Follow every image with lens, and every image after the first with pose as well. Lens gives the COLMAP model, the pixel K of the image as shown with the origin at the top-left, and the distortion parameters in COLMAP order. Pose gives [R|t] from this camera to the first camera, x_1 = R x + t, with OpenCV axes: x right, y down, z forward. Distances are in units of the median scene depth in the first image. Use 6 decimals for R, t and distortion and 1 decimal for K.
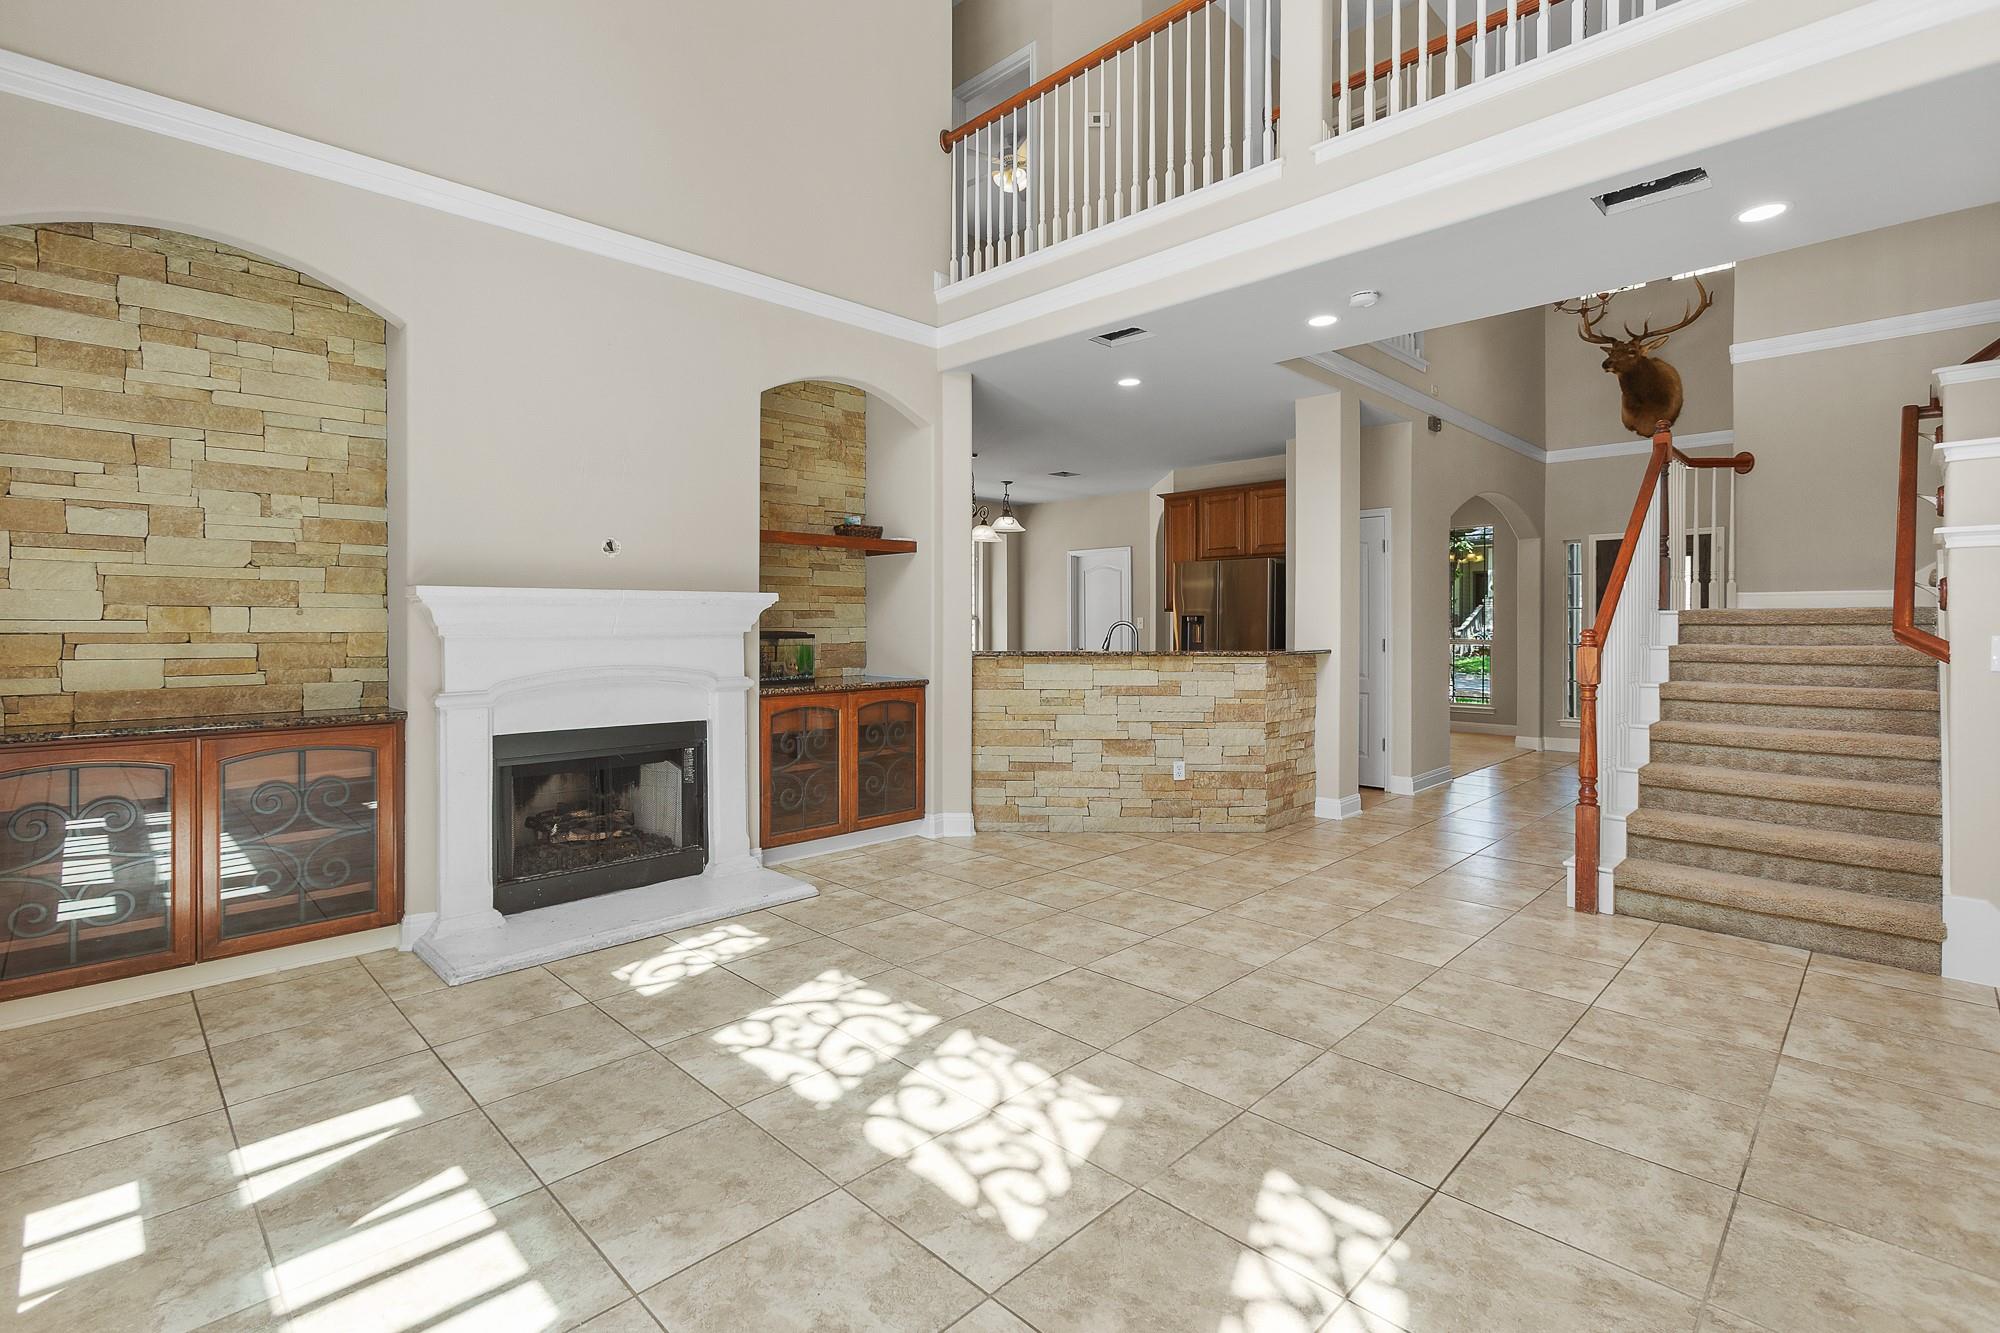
lens RADIAL K [[915.2, 0, 962.0], [0, 915.2, 632.3], [0, 0, 1]] dist [-0.004681, 0.001604]
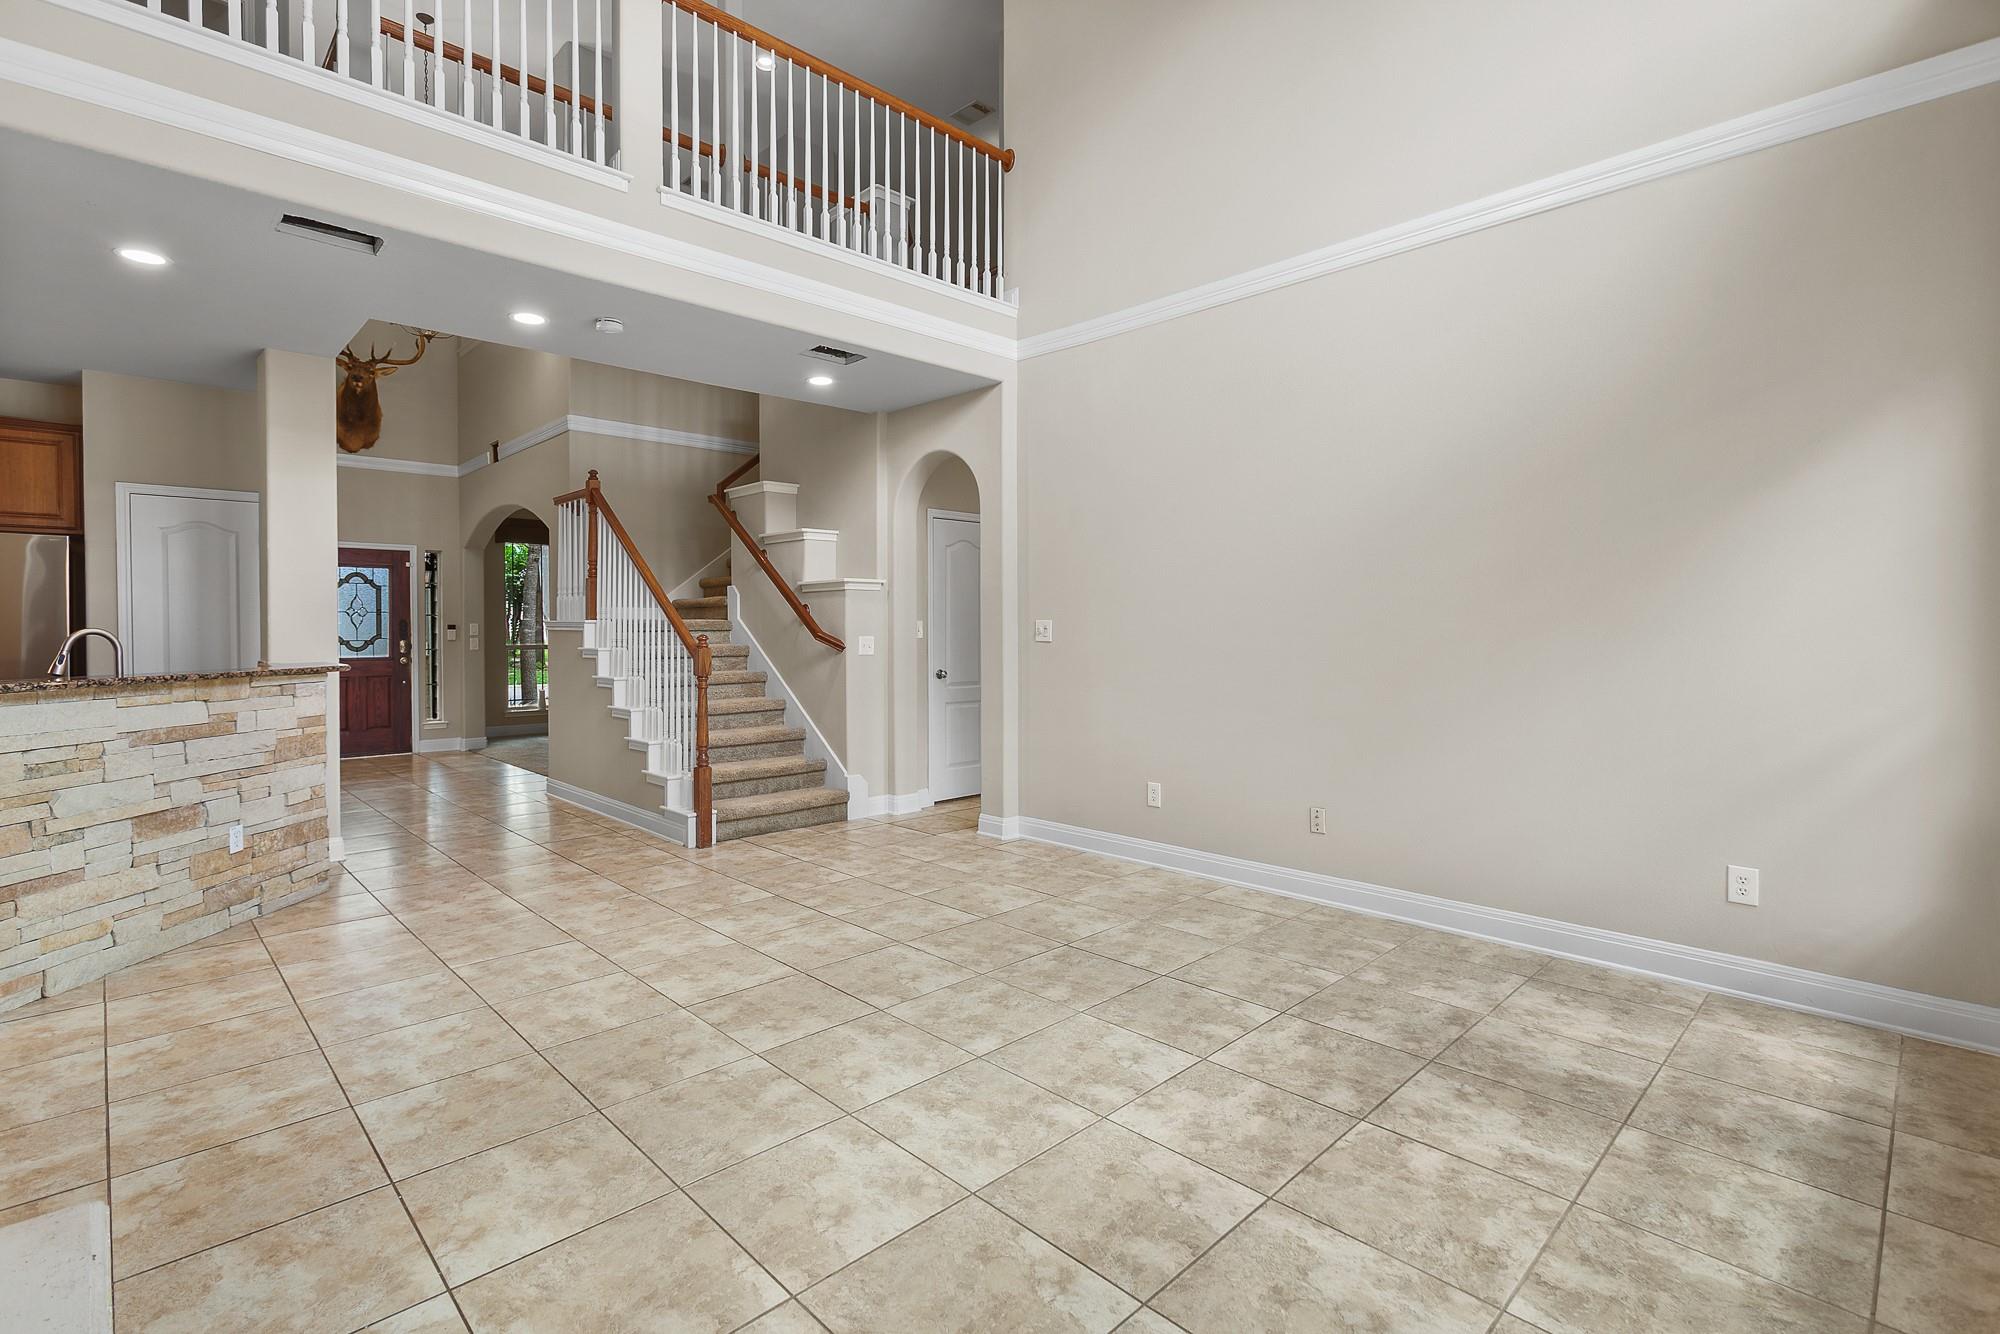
lens RADIAL K [[915.2, 0, 993.2], [0, 915.2, 644.6], [0, 0, 1]] dist [-0.004681, 0.001604]
pose [[0.007386, -0.016888, 0.999830, -0.697011], [0.008801, 0.999820, 0.016823, -0.009533], [-0.999934, 0.008675, 0.007533, 0.608656]]
